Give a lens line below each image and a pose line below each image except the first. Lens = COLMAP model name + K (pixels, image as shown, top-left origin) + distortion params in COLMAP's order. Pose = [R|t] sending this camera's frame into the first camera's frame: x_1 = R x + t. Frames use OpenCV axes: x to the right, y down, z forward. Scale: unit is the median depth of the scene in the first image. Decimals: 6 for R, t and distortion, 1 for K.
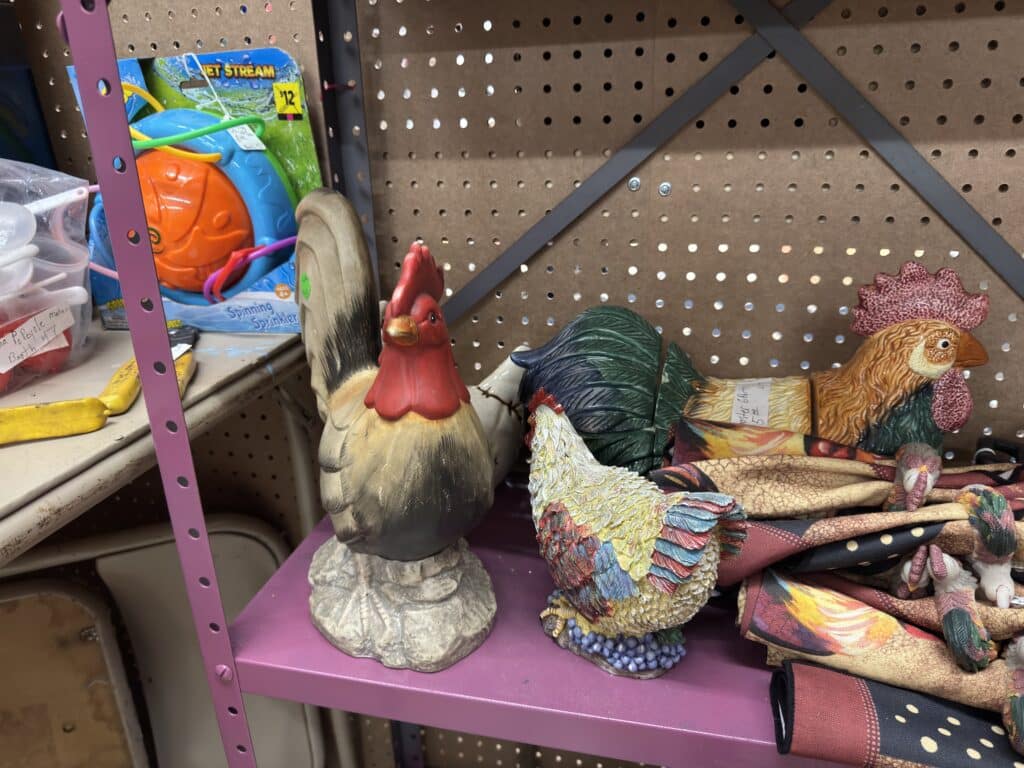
lens RADIAL K [[738.6, 0, 517.4], [0, 738.6, 394.7], [0, 0, 1]] dist [0.047385, -0.070186]
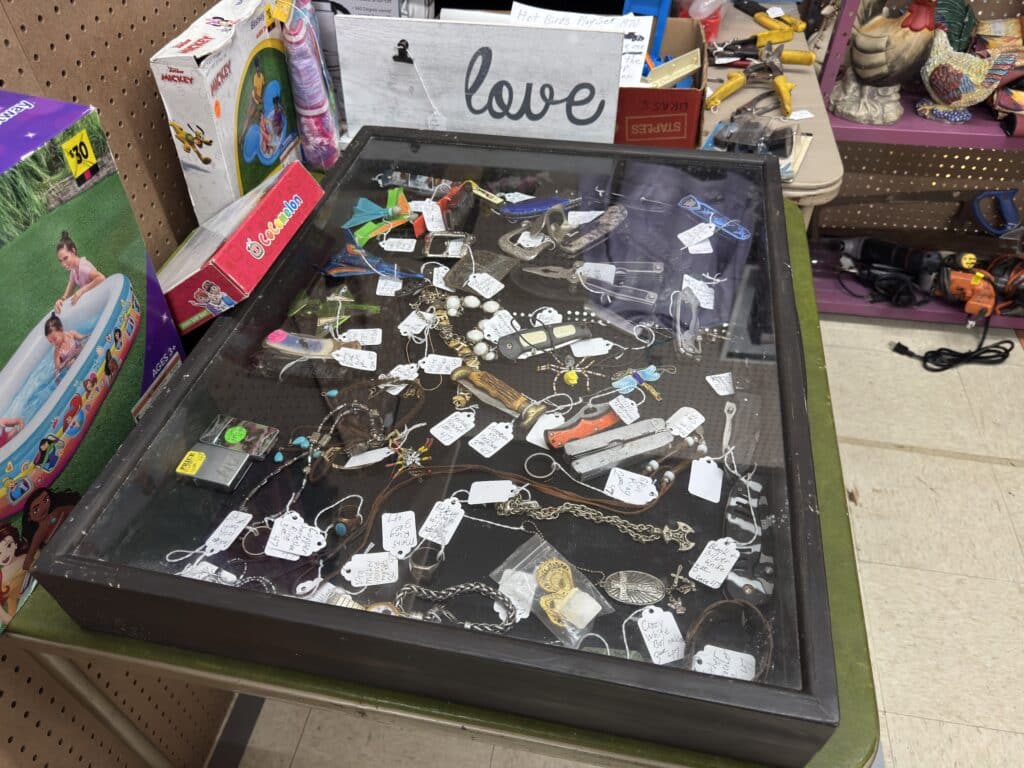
lens RADIAL K [[738.6, 0, 517.4], [0, 738.6, 394.7], [0, 0, 1]] dist [0.047385, -0.070186]
pose [[0.996112, -0.054807, 0.068973, -1.931211], [0.023272, 0.918811, 0.394011, 0.152065], [-0.084967, -0.390874, 0.916514, -2.110377]]
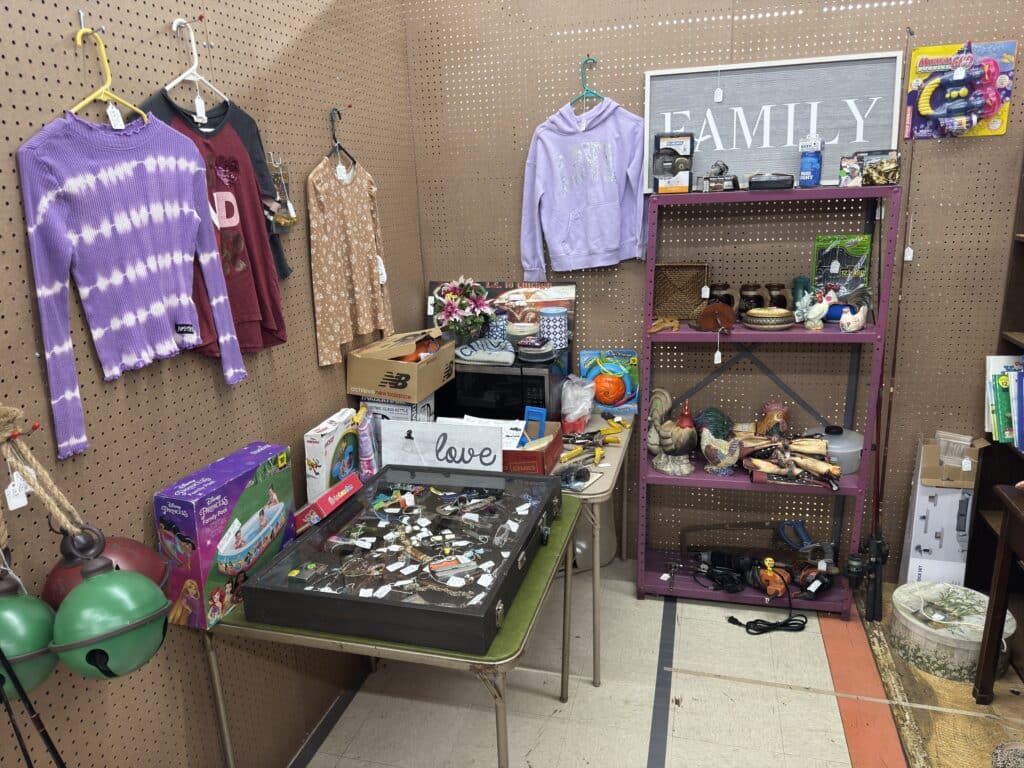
lens RADIAL K [[744.2, 0, 512.0], [0, 744.2, 384.0], [0, 0, 1]] dist [0.110390, -0.210956]
pose [[0.999856, -0.013547, -0.010226, -1.336735], [0.012285, 0.993324, -0.114700, 0.318535], [0.011712, 0.114558, 0.993348, -4.568291]]
